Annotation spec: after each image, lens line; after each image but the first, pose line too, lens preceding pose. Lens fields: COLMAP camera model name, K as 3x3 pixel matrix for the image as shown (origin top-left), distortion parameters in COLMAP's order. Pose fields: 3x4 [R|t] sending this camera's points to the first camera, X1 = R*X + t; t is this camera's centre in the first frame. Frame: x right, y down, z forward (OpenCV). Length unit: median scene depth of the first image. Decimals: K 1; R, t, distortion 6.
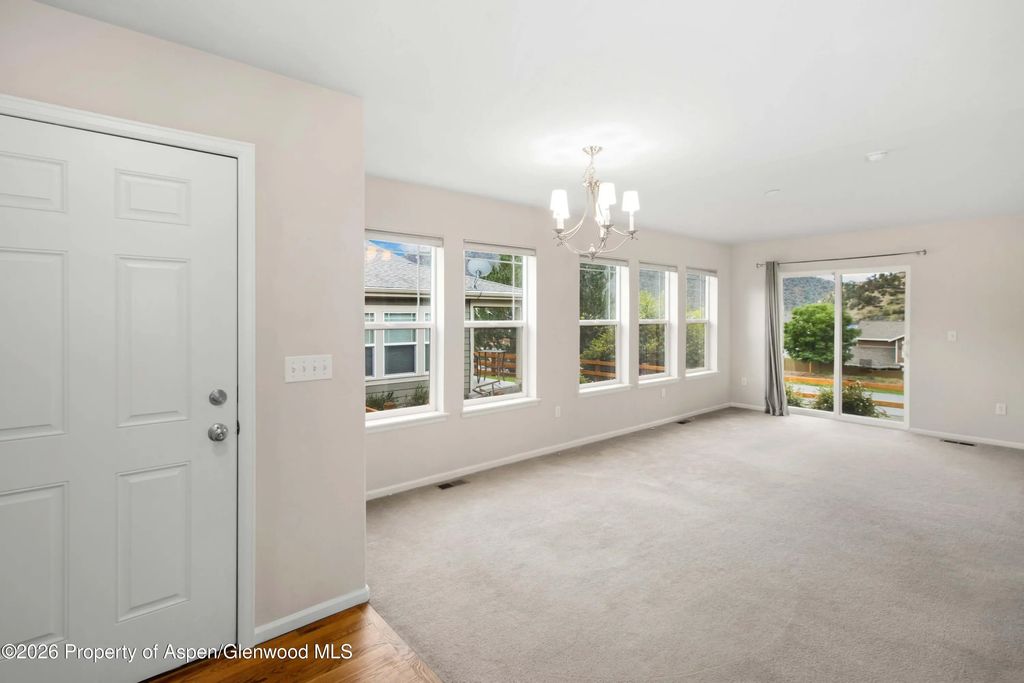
lens RADIAL K [[500.7, 0, 491.4], [0, 500.7, 320.1], [0, 0, 1]] dist [0.001396, 0.000515]
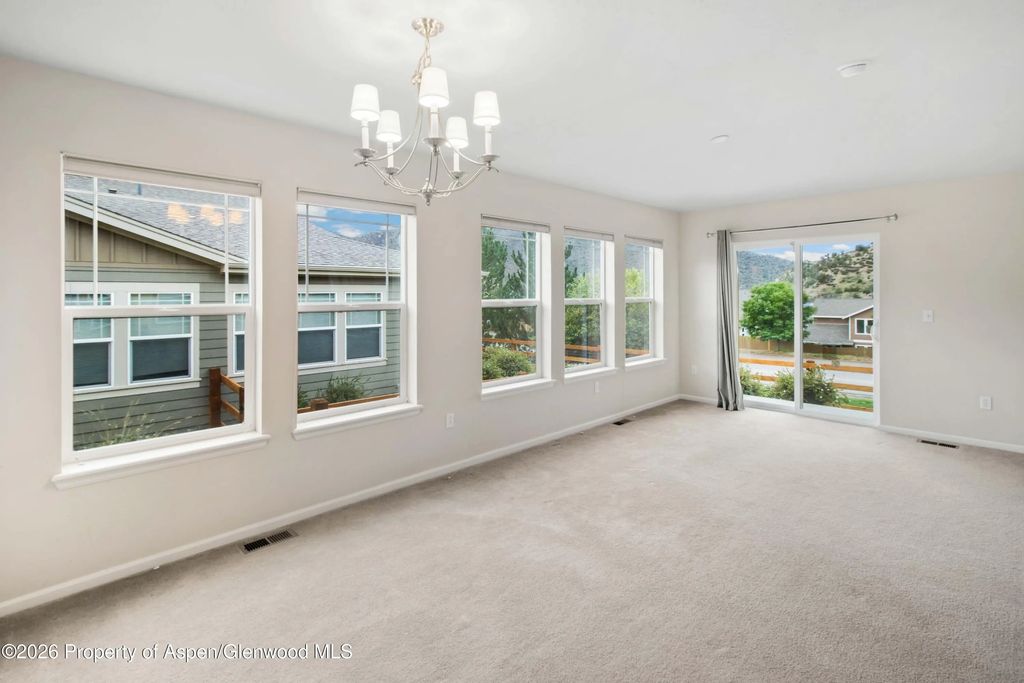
lens RADIAL K [[502.6, 0, 498.0], [0, 502.6, 298.1], [0, 0, 1]] dist [0.002831, 0.000032]
pose [[0.997319, -0.006539, 0.072882, 0.106161], [0.006835, 0.999969, -0.003814, 0.000189], [-0.072855, 0.004302, 0.997333, 0.162640]]
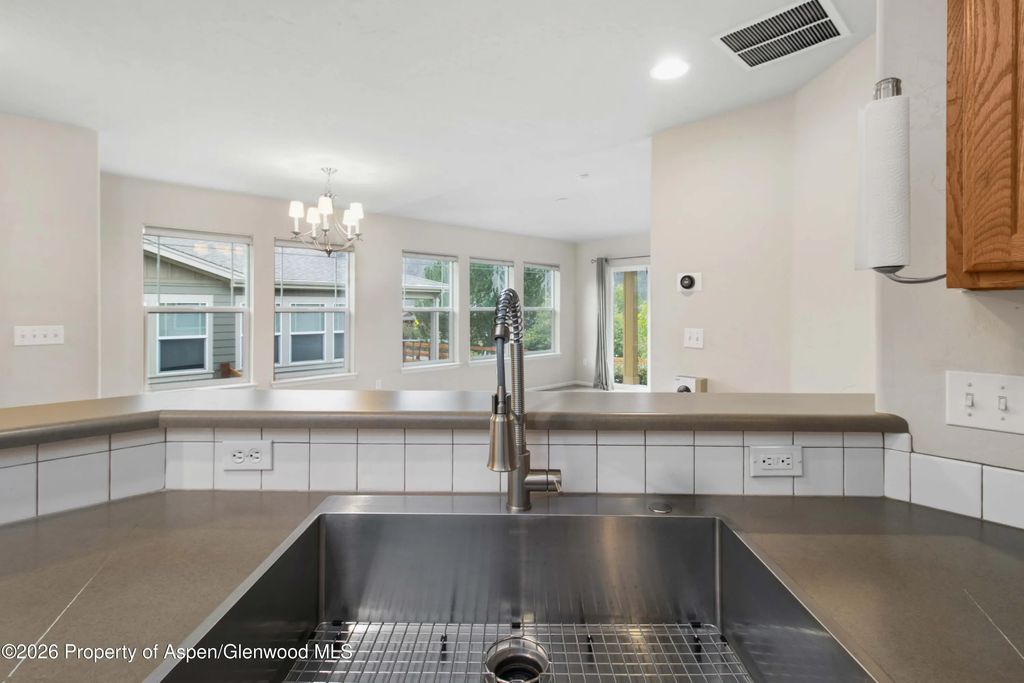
lens RADIAL K [[501.6, 0, 512.6], [0, 501.6, 312.6], [0, 0, 1]] dist [0.001049, 0.000148]
pose [[0.996913, -0.000247, 0.078515, 0.250467], [0.000508, 0.999994, -0.003302, 0.012590], [-0.078514, 0.003332, 0.996907, -0.138978]]
